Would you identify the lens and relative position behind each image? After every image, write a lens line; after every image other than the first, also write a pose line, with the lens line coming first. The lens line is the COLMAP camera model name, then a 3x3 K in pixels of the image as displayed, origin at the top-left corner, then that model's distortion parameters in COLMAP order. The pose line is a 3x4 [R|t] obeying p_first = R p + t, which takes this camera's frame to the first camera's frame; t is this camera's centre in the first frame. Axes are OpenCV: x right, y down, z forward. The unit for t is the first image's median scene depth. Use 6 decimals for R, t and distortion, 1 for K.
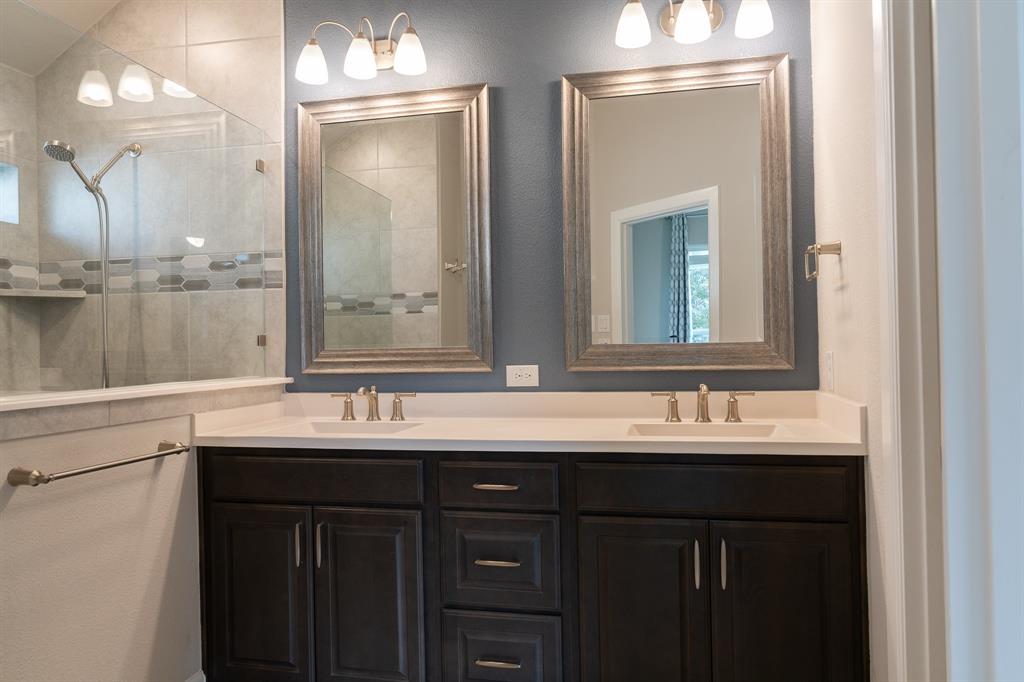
lens RADIAL K [[689.0, 0, 510.0], [0, 689.0, 344.5], [0, 0, 1]] dist [-0.018002, 0.021041]
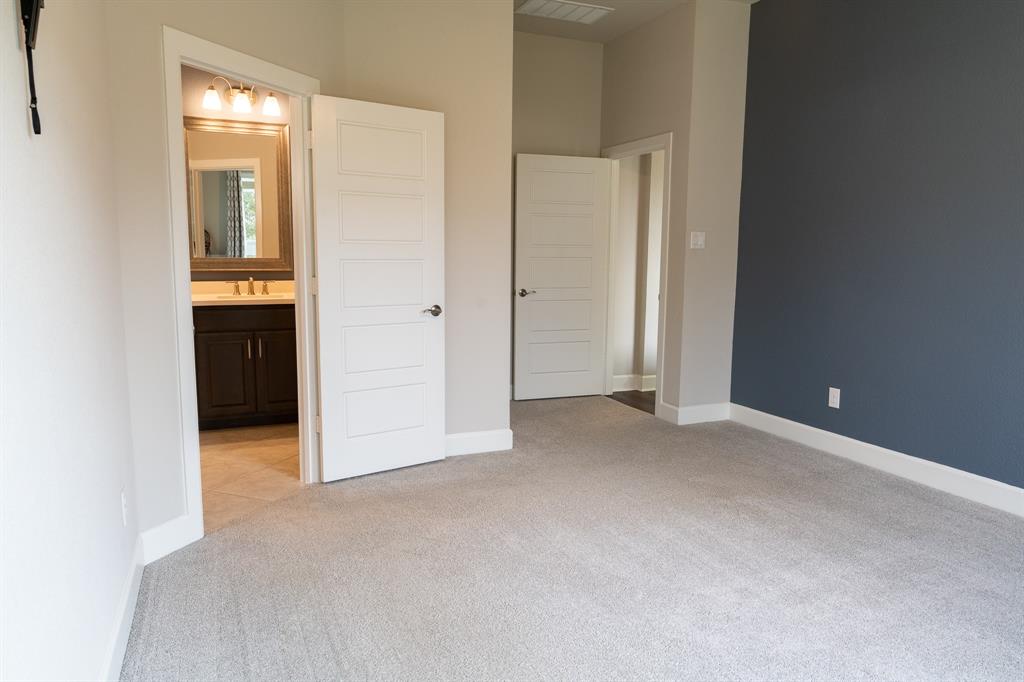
lens RADIAL K [[689.0, 0, 515.7], [0, 689.0, 340.5], [0, 0, 1]] dist [-0.018002, 0.021041]
pose [[0.808057, -0.055212, 0.586511, -0.282577], [-0.028739, 0.990718, 0.132857, -0.049397], [-0.588403, -0.124212, 0.798970, -1.078076]]
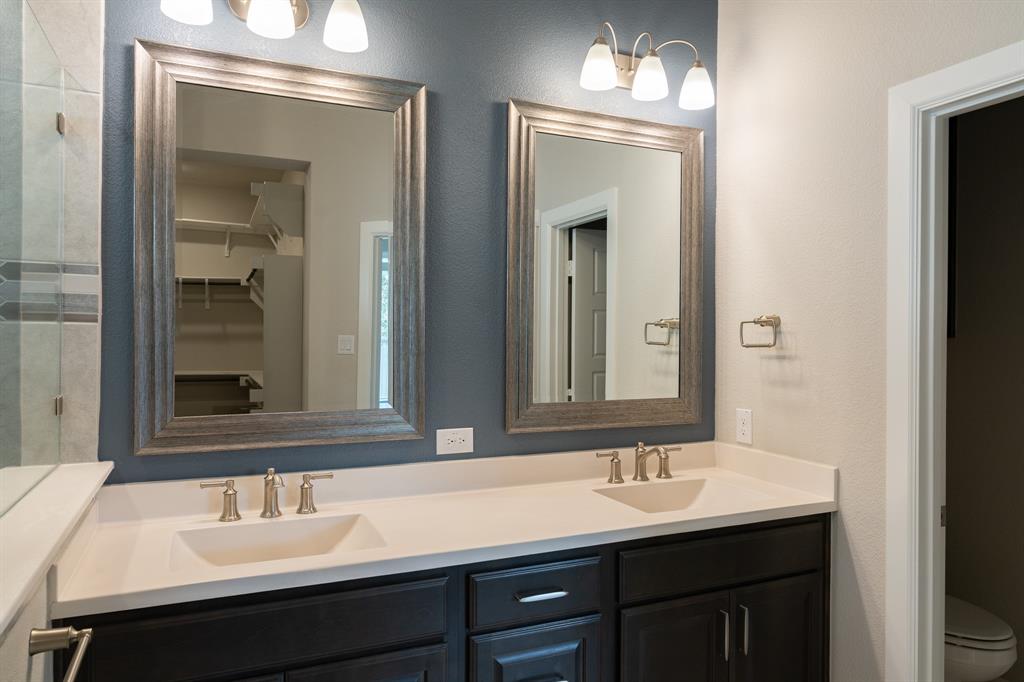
lens RADIAL K [[689.0, 0, 509.6], [0, 689.0, 342.3], [0, 0, 1]] dist [-0.018002, 0.021041]
pose [[0.803763, 0.016786, 0.594712, -0.409755], [-0.021584, 0.999767, 0.000951, -0.073947], [-0.594558, -0.013601, 0.803938, 0.265823]]
